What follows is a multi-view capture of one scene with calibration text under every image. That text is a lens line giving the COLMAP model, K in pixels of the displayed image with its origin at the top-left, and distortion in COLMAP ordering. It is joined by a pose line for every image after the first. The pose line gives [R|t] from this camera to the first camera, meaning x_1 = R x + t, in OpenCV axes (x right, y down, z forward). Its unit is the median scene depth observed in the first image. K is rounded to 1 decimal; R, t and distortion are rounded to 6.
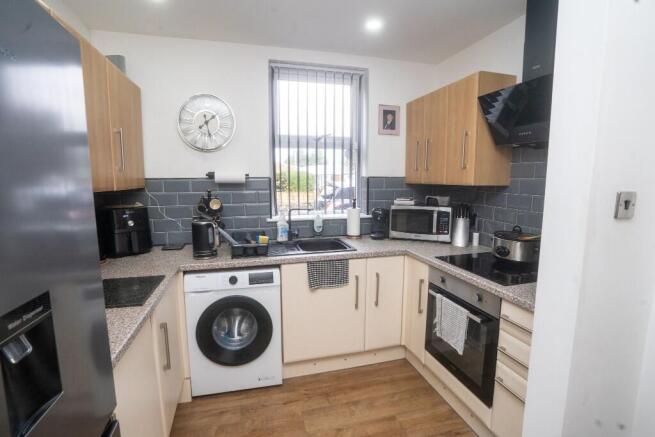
lens RADIAL K [[303.8, 0, 327.5], [0, 303.8, 218.5], [0, 0, 1]] dist [-0.070640, 0.028910]
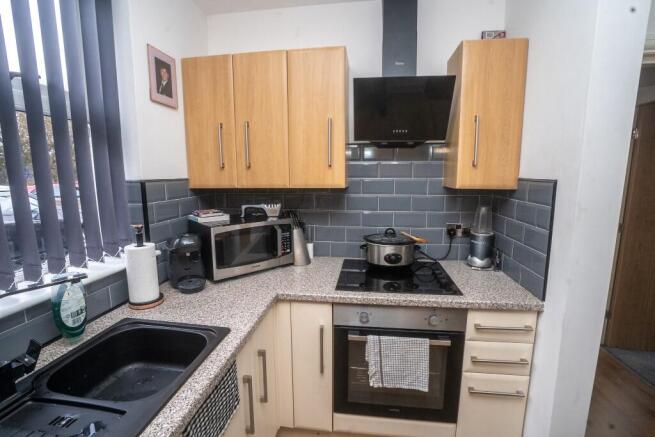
lens RADIAL K [[303.8, 0, 327.5], [0, 303.8, 218.5], [0, 0, 1]] dist [-0.070640, 0.028910]
pose [[0.402034, -0.139350, 0.904959, -0.266122], [0.125055, 0.987446, 0.096495, -0.105599], [-0.907045, 0.074376, 0.414413, 0.649159]]
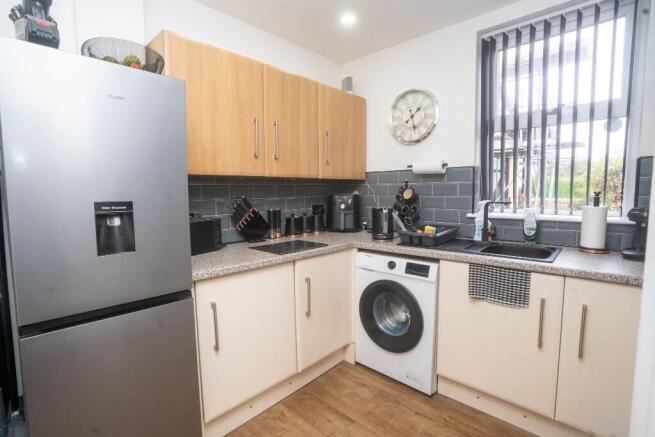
lens RADIAL K [[303.8, 0, 327.5], [0, 303.8, 218.5], [0, 0, 1]] dist [-0.070640, 0.028910]
pose [[0.545590, 0.073272, -0.834843, 0.370258], [-0.098310, 0.994888, 0.023071, 0.042510], [0.832266, 0.069486, 0.550004, 0.224186]]
